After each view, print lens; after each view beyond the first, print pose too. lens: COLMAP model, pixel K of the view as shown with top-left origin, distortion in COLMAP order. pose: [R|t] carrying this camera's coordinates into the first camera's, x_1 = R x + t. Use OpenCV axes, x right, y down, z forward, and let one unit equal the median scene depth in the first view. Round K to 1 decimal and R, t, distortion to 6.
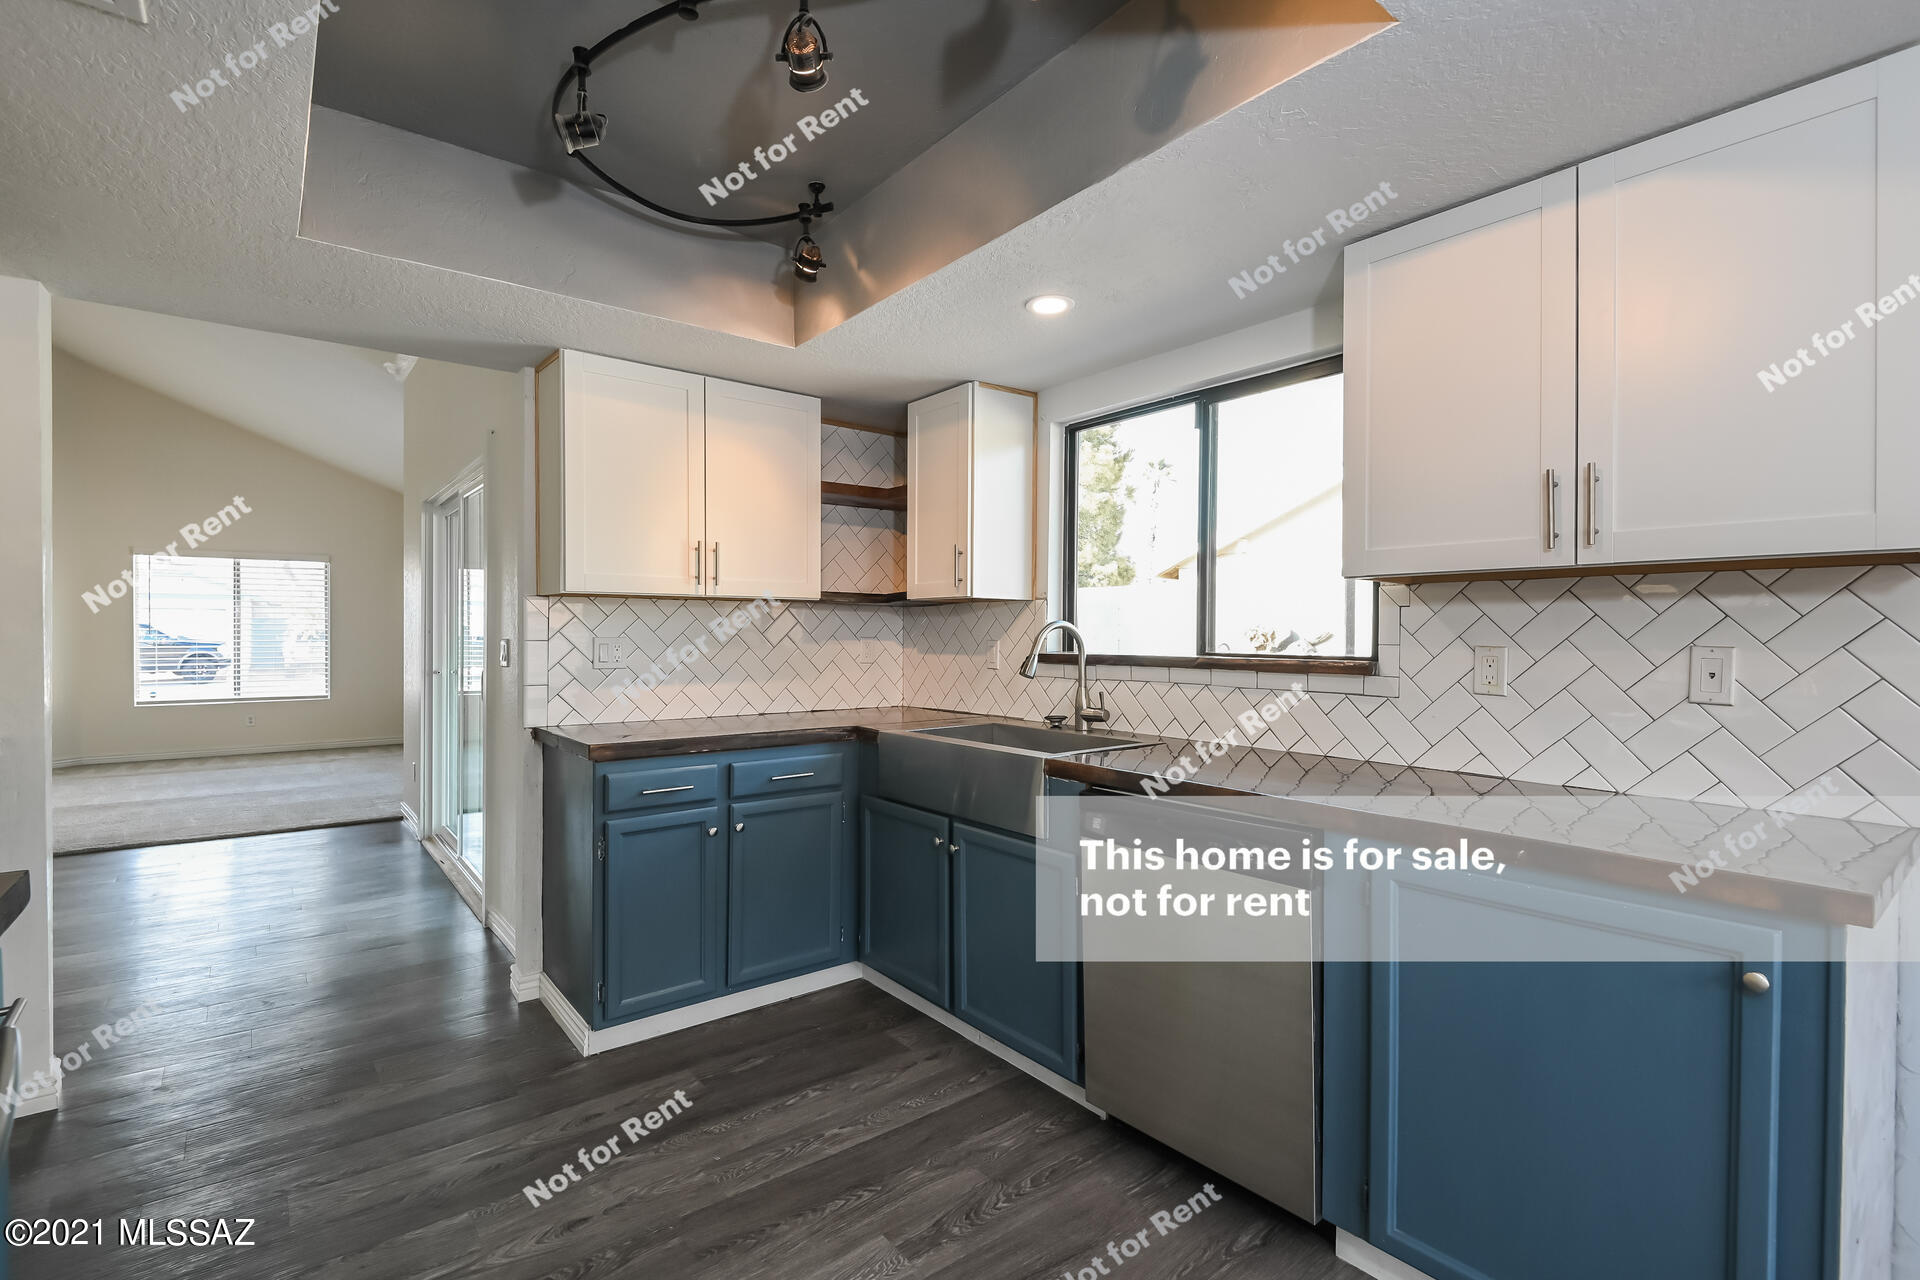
lens RADIAL K [[873.7, 0, 950.8], [0, 873.7, 638.3], [0, 0, 1]] dist [0.003306, 0.000403]
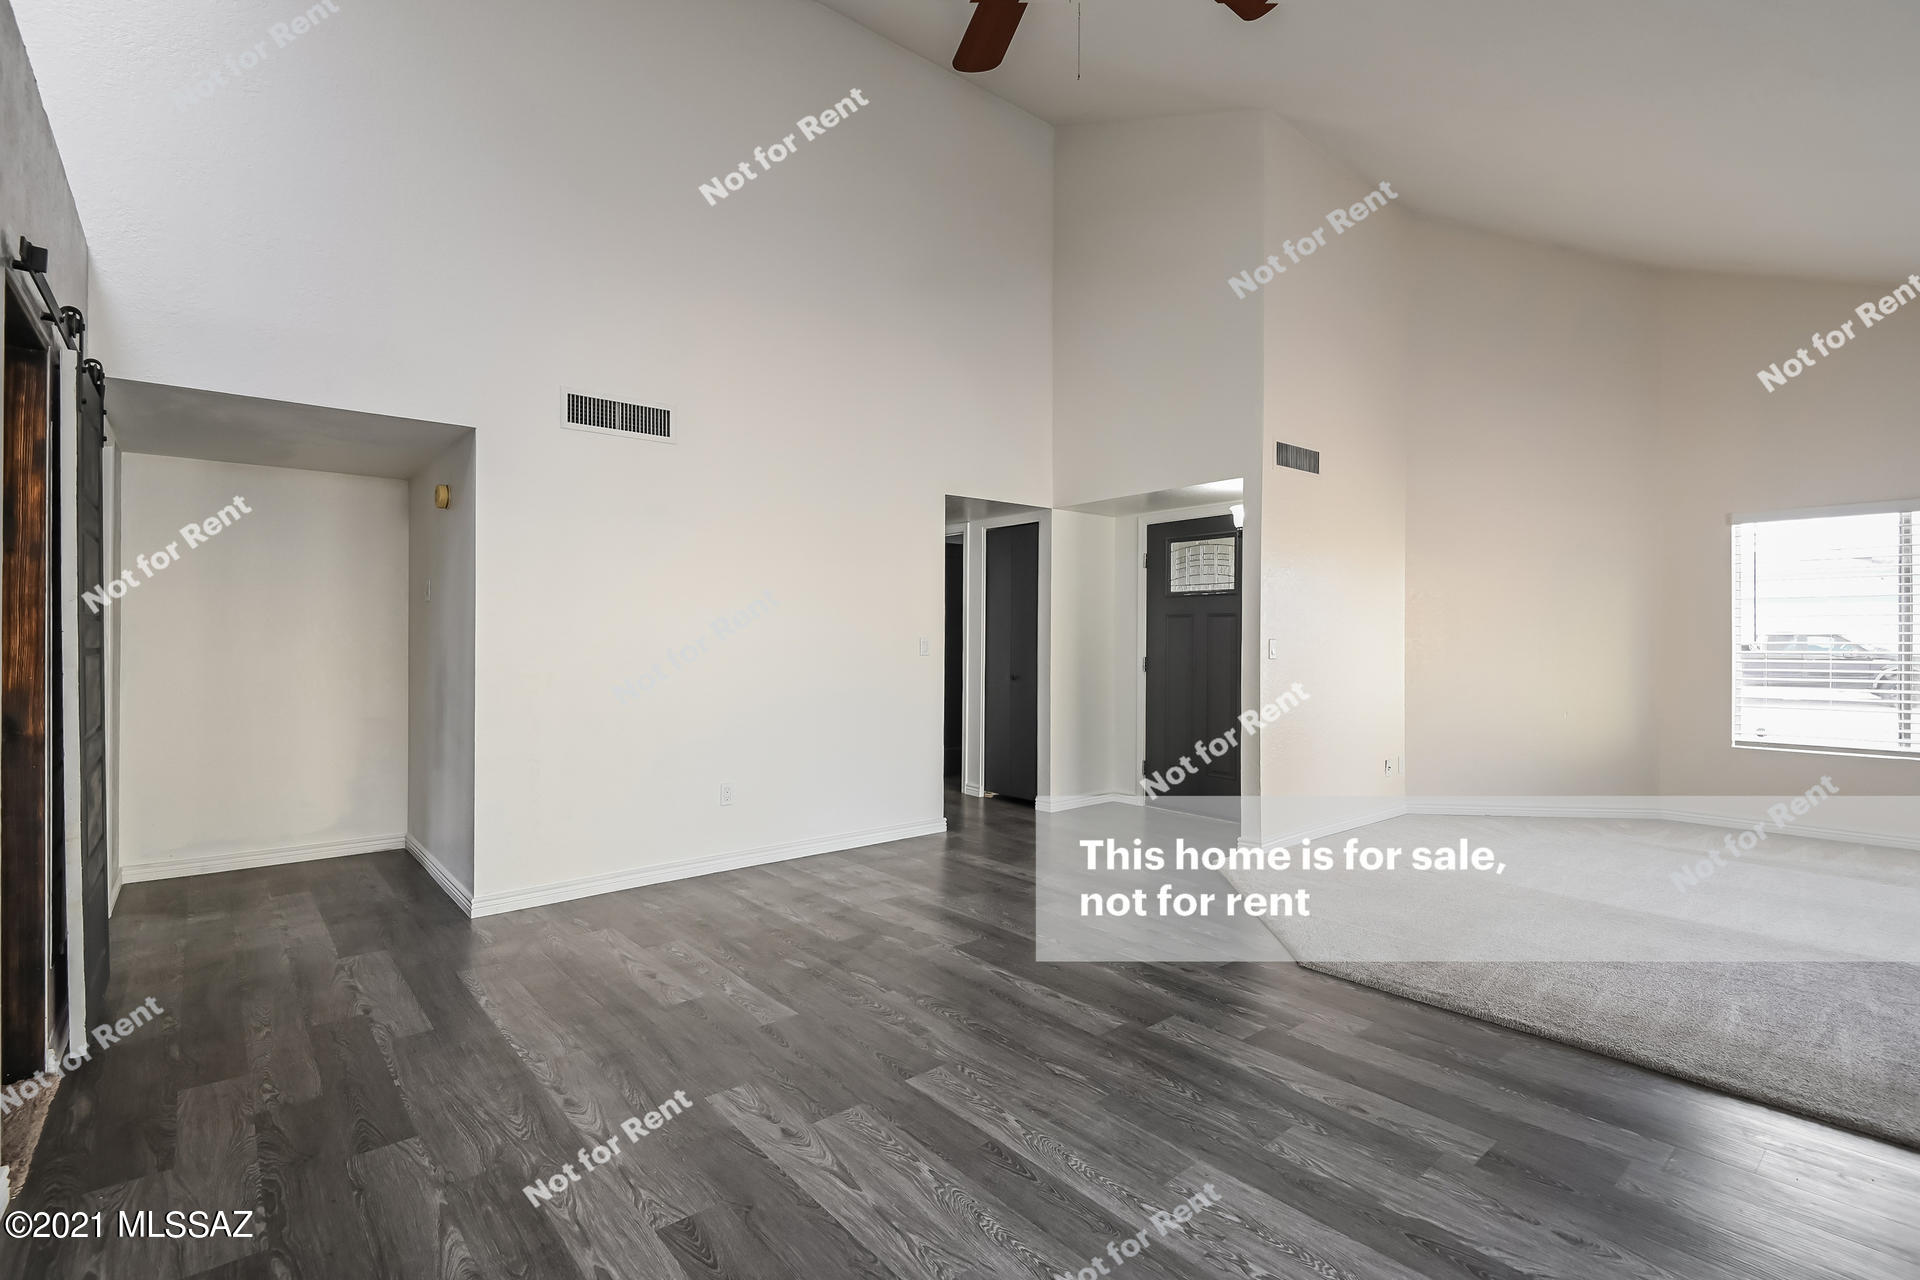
lens RADIAL K [[873.7, 0, 989.8], [0, 873.7, 647.5], [0, 0, 1]] dist [0.003306, 0.000403]
pose [[0.051537, 0.005451, -0.998656, -0.867667], [-0.007847, 0.999956, 0.005054, 0.002892], [0.998640, 0.007576, 0.051577, 1.197572]]
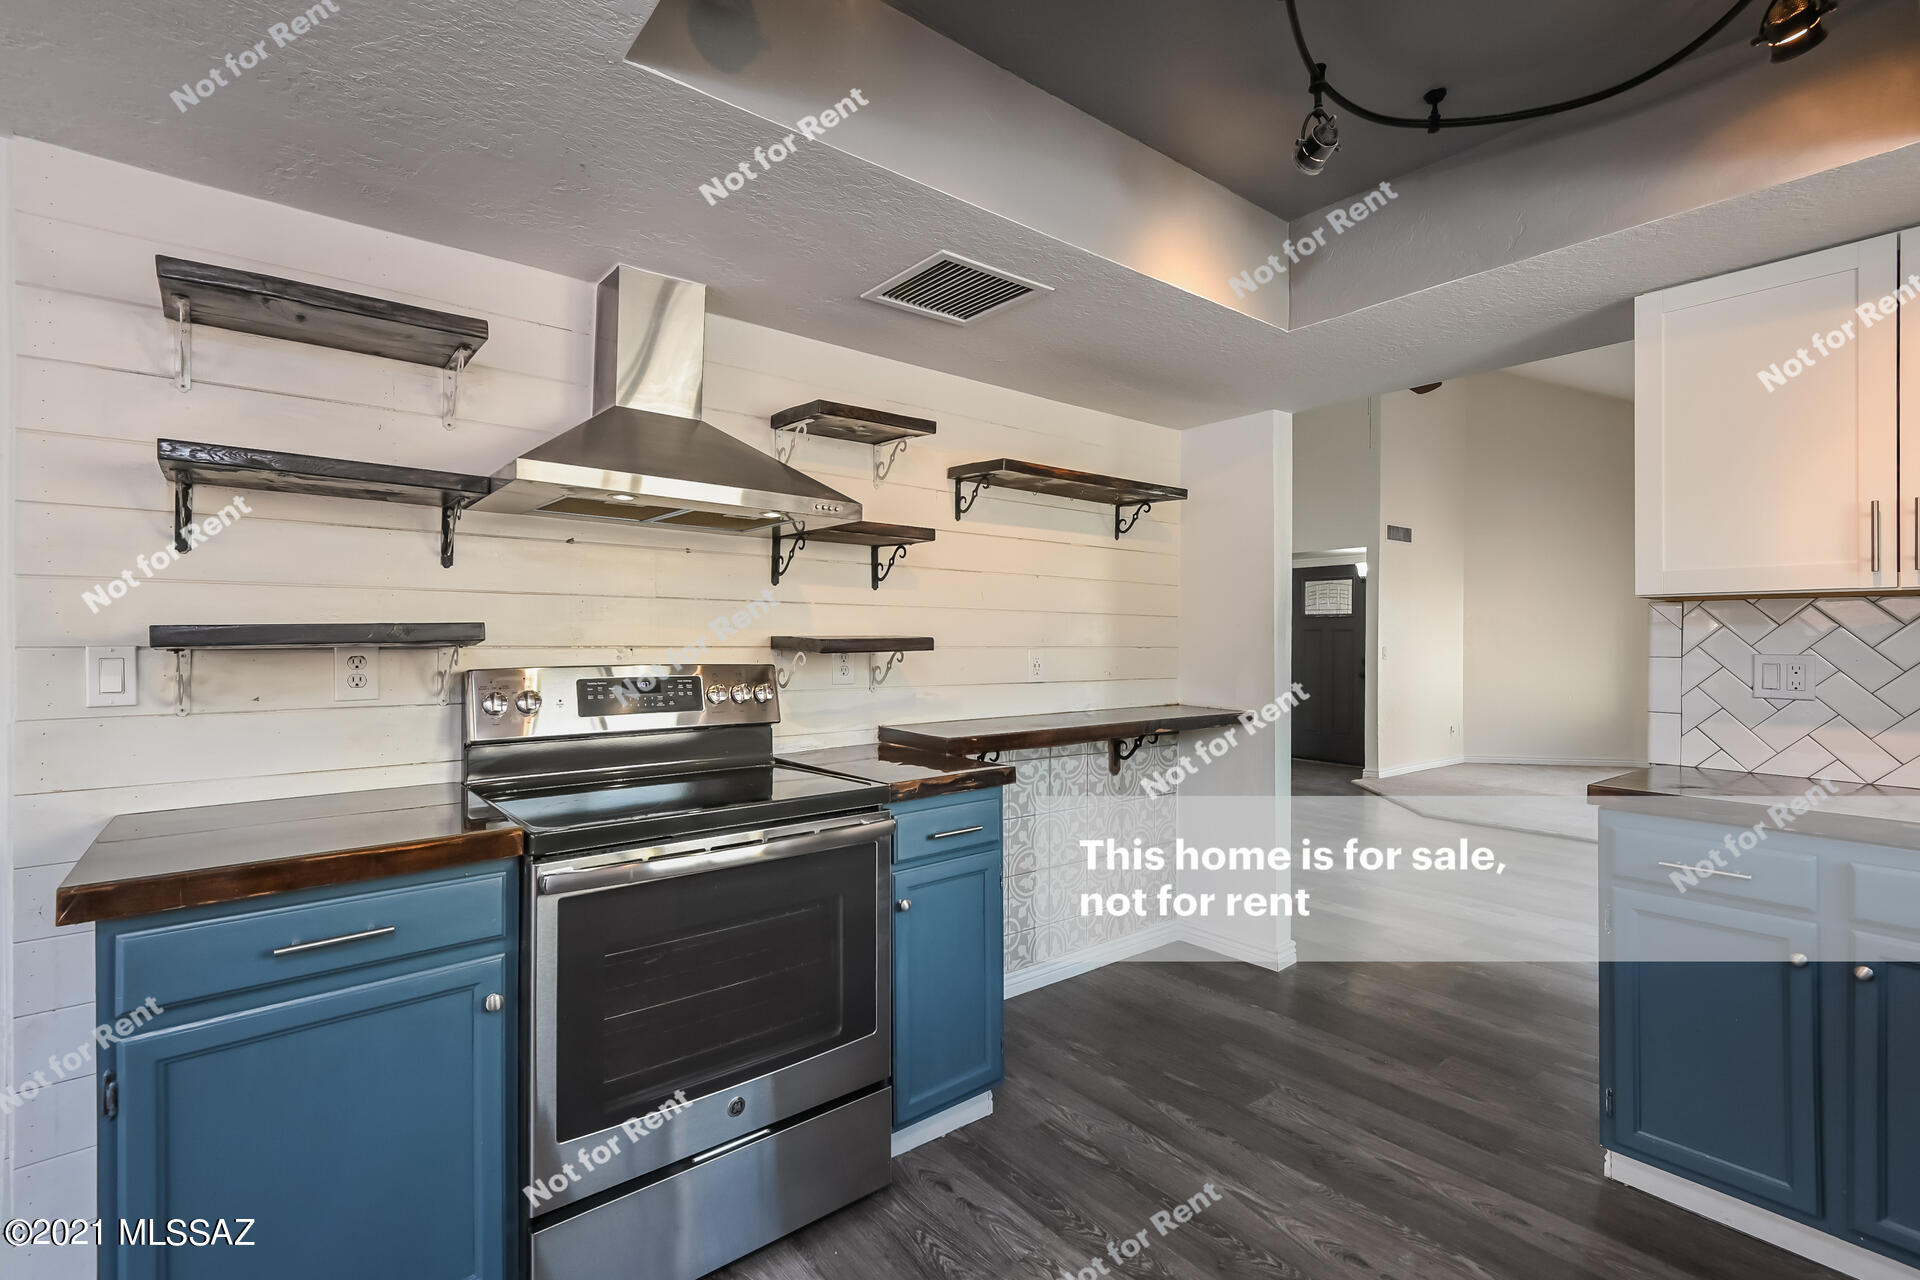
lens RADIAL K [[873.7, 0, 950.8], [0, 873.7, 642.0], [0, 0, 1]] dist [0.003306, 0.000403]
pose [[0.013366, -0.002190, -0.999908, 0.329753], [-0.013015, 0.999913, -0.002364, -0.000925], [0.999826, 0.013045, 0.013337, 0.332944]]
